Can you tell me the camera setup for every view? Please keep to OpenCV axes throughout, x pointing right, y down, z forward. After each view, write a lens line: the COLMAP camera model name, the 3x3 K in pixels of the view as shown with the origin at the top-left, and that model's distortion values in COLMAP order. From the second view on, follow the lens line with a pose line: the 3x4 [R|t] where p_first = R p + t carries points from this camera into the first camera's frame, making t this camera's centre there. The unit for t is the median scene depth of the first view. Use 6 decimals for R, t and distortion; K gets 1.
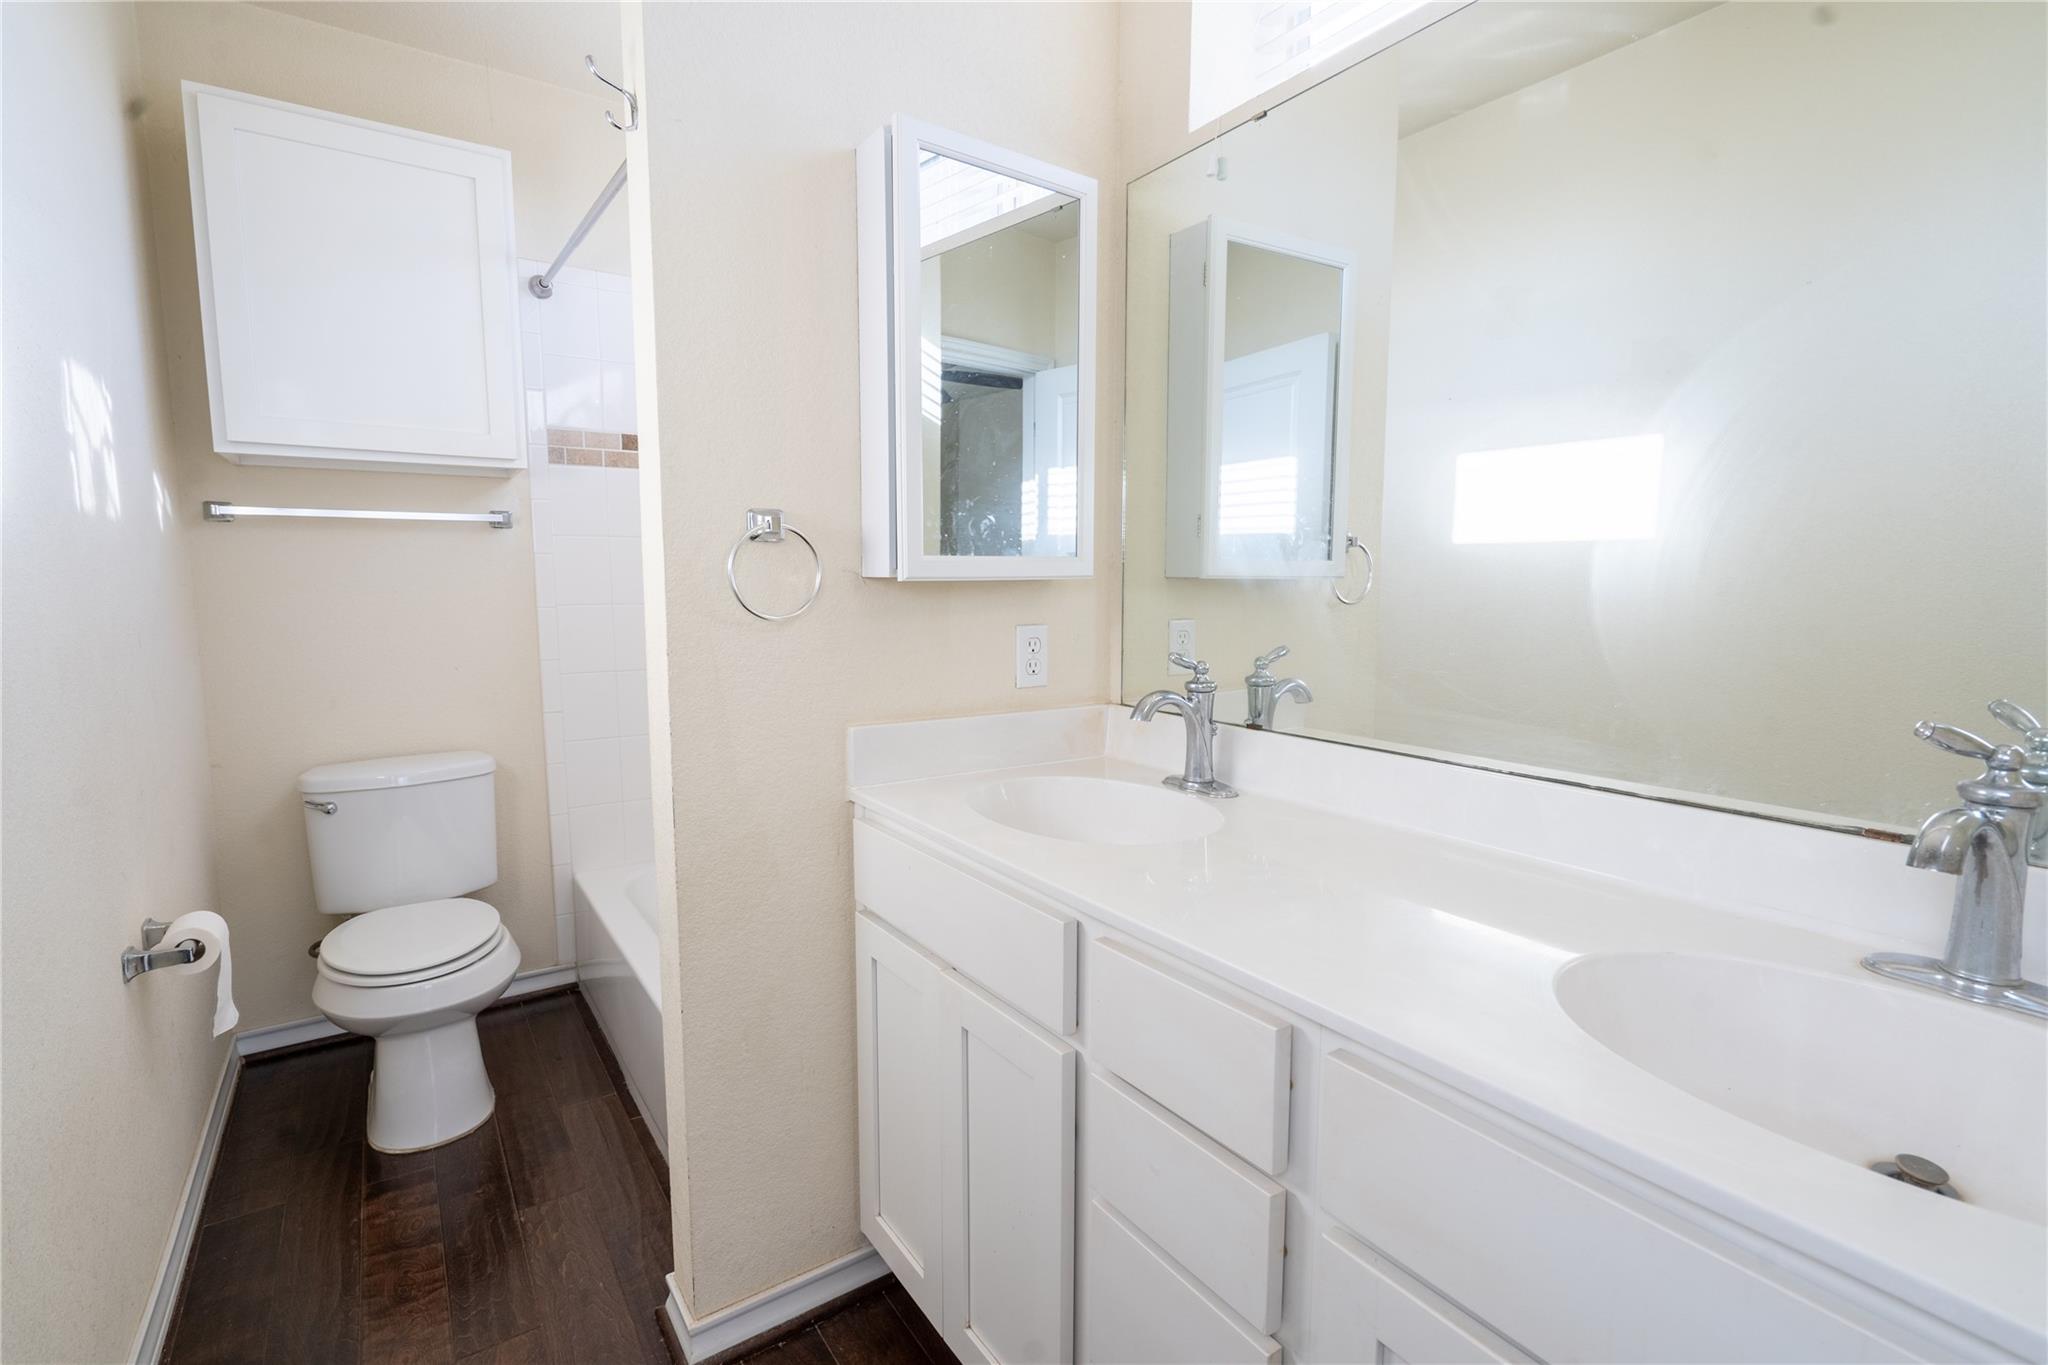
lens RADIAL K [[944.3, 0, 1023.5], [0, 944.3, 680.0], [0, 0, 1]] dist [-0.002834, 0.004061]
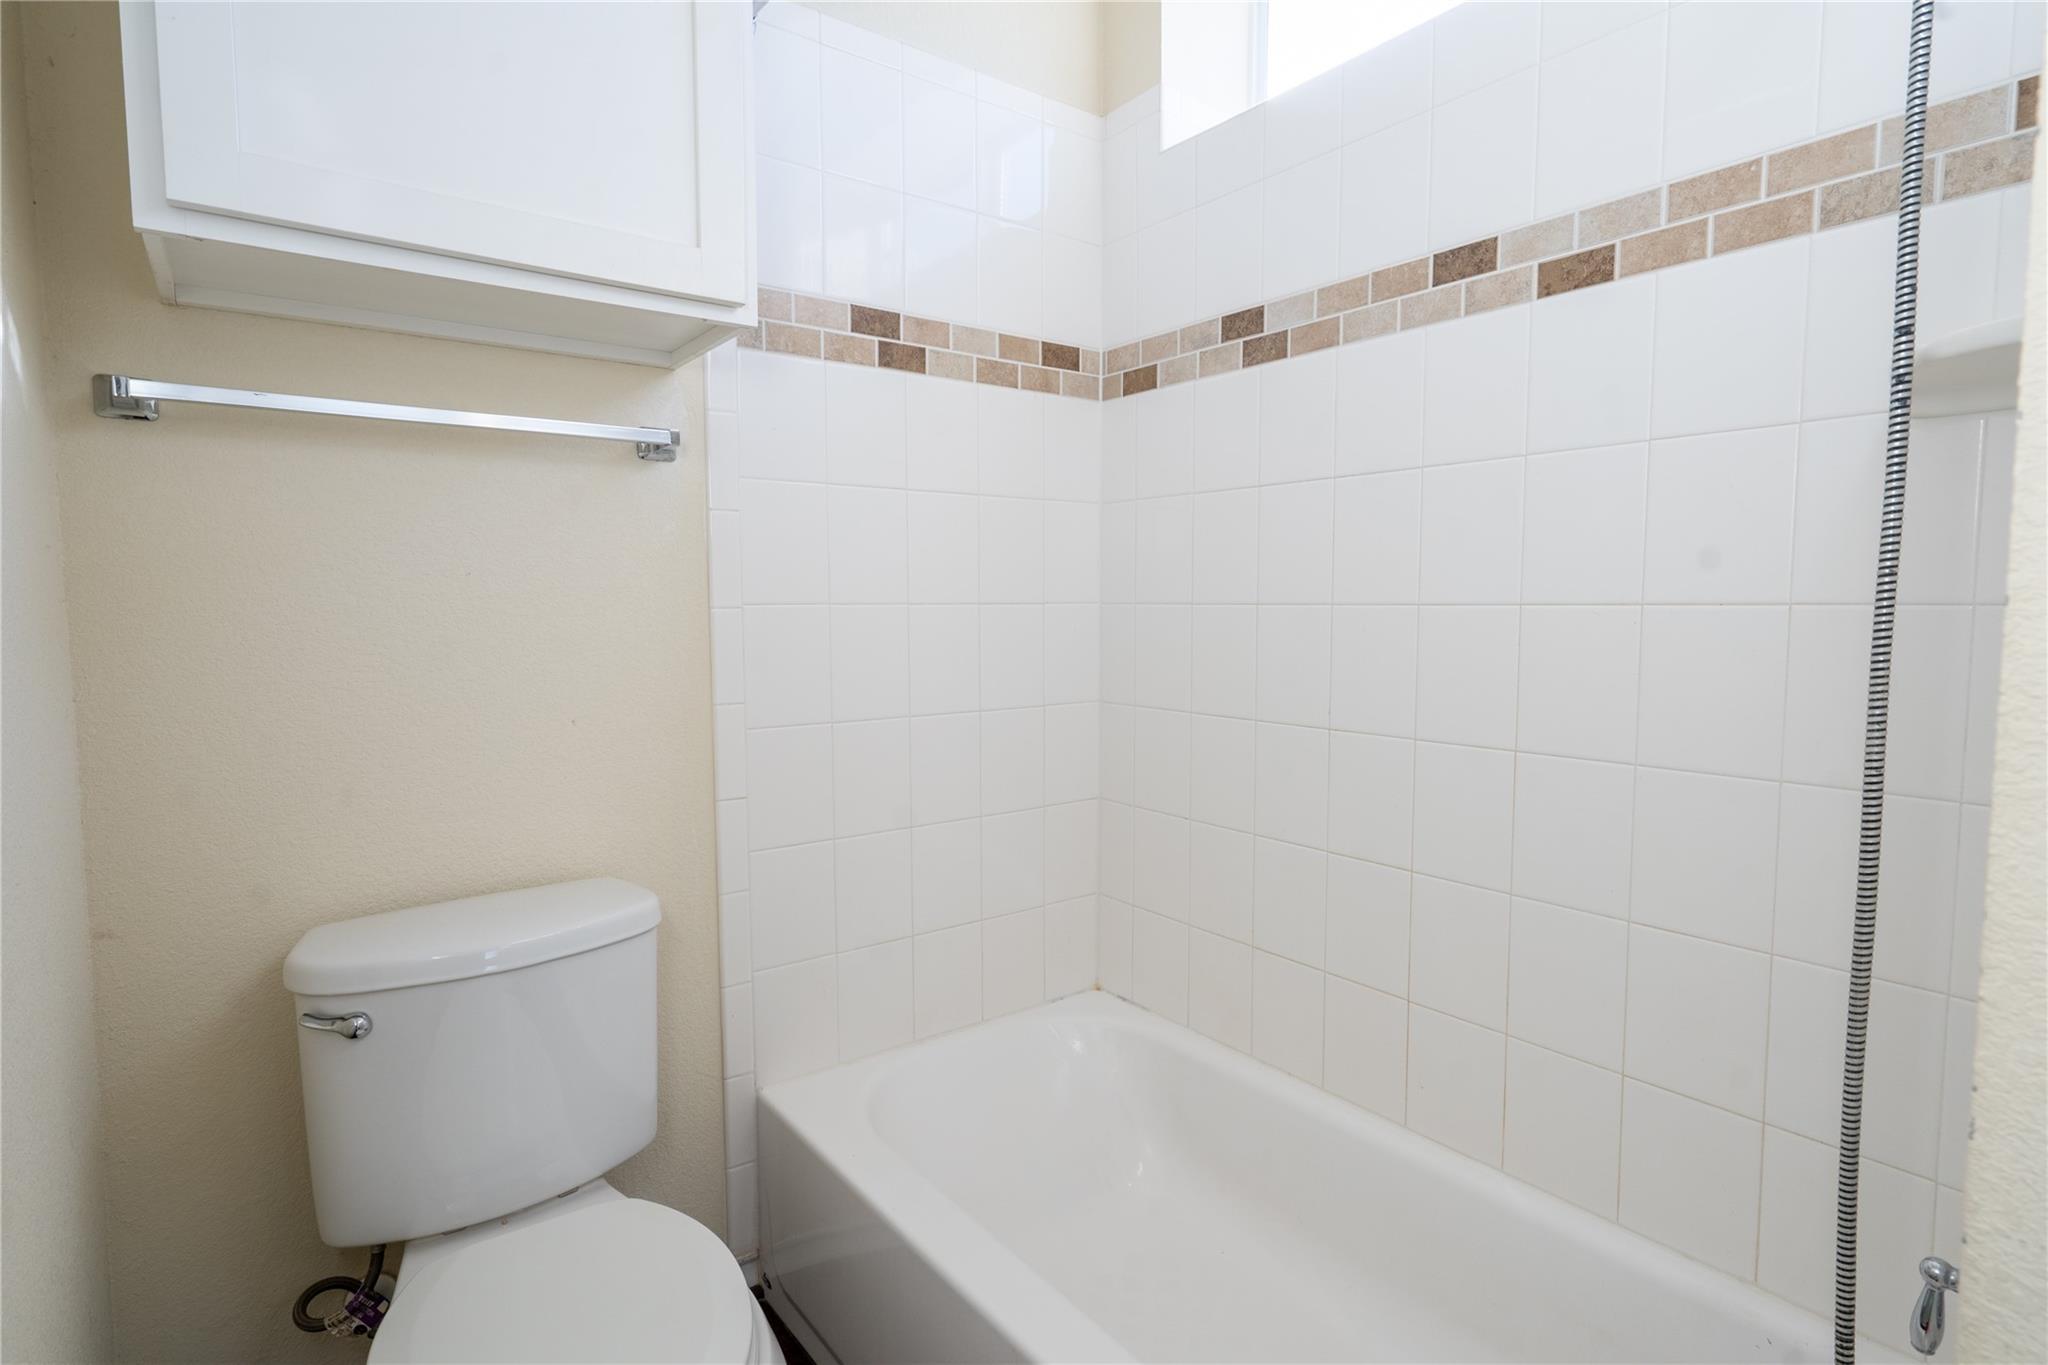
lens RADIAL K [[1005.4, 0, 1001.8], [0, 1005.4, 682.6], [0, 0, 1]] dist [0.000802, 0.000593]
pose [[0.999061, -0.001608, 0.043296, -0.420720], [0.002908, 0.999546, -0.029978, -0.017726], [-0.043228, 0.030076, 0.998612, 0.465227]]
